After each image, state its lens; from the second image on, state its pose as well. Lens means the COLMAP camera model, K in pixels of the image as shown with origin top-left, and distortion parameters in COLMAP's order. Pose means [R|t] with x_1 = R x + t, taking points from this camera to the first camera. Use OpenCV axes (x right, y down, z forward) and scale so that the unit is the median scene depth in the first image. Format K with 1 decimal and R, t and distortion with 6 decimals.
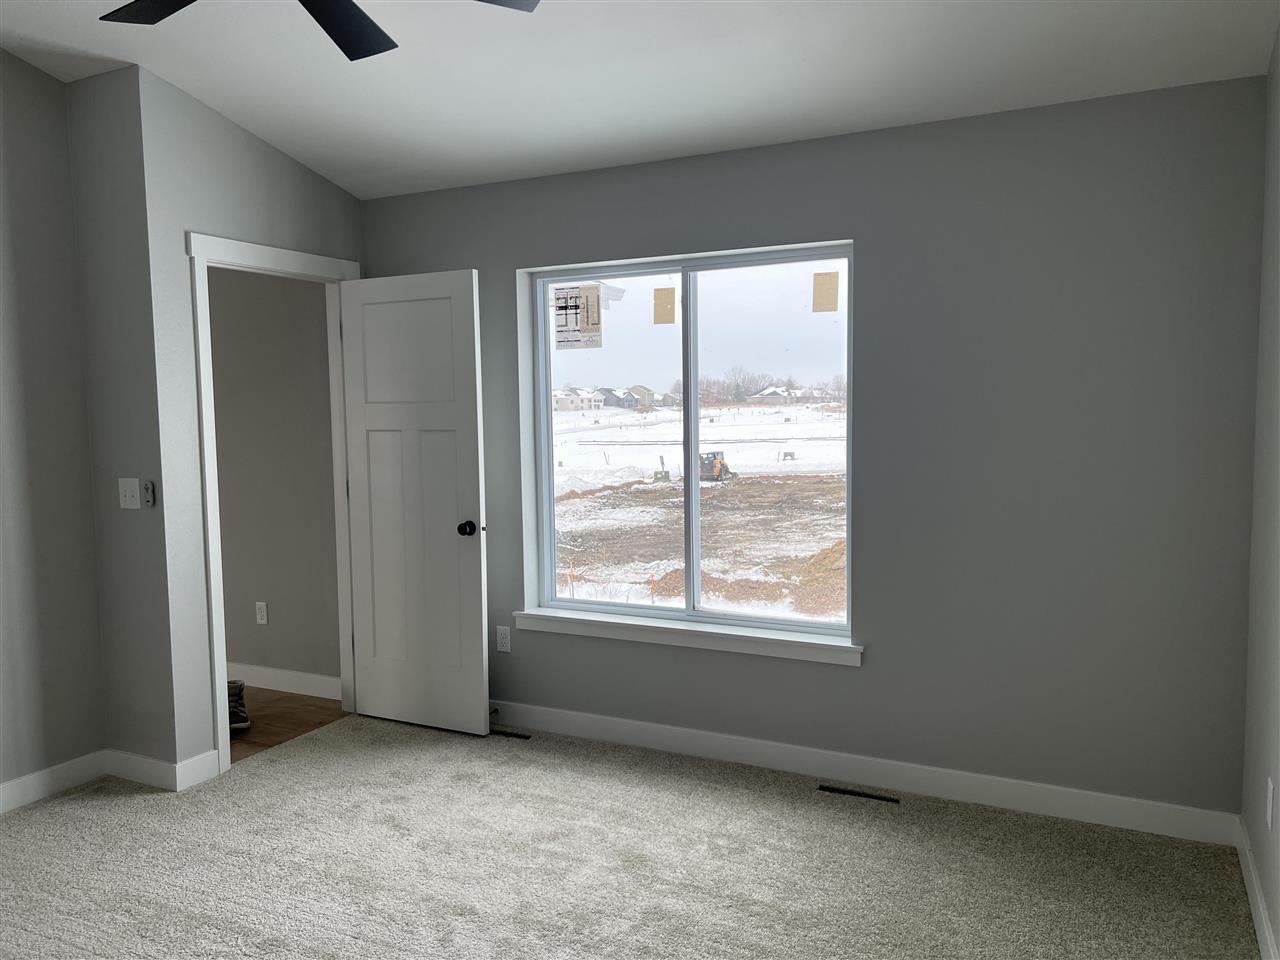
lens RADIAL K [[962.3, 0, 632.4], [0, 962.3, 484.7], [0, 0, 1]] dist [0.093026, -0.134331]
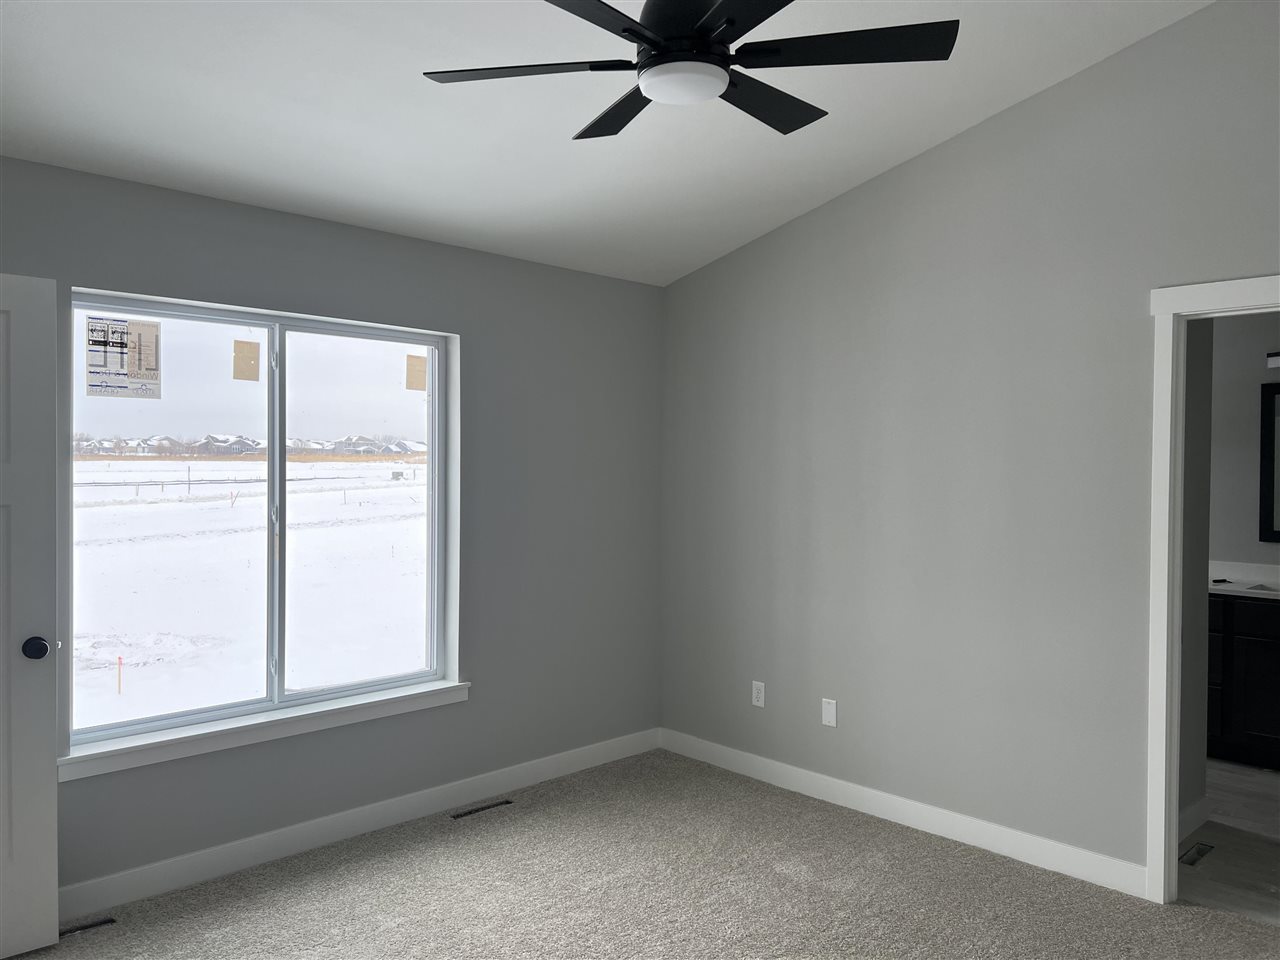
lens RADIAL K [[962.3, 0, 632.4], [0, 962.3, 484.7], [0, 0, 1]] dist [0.093026, -0.134331]
pose [[0.318929, 0.004911, 0.947766, -0.686208], [0.079878, 0.996289, -0.032042, -0.011900], [-0.944407, 0.085925, 0.317353, 0.368136]]
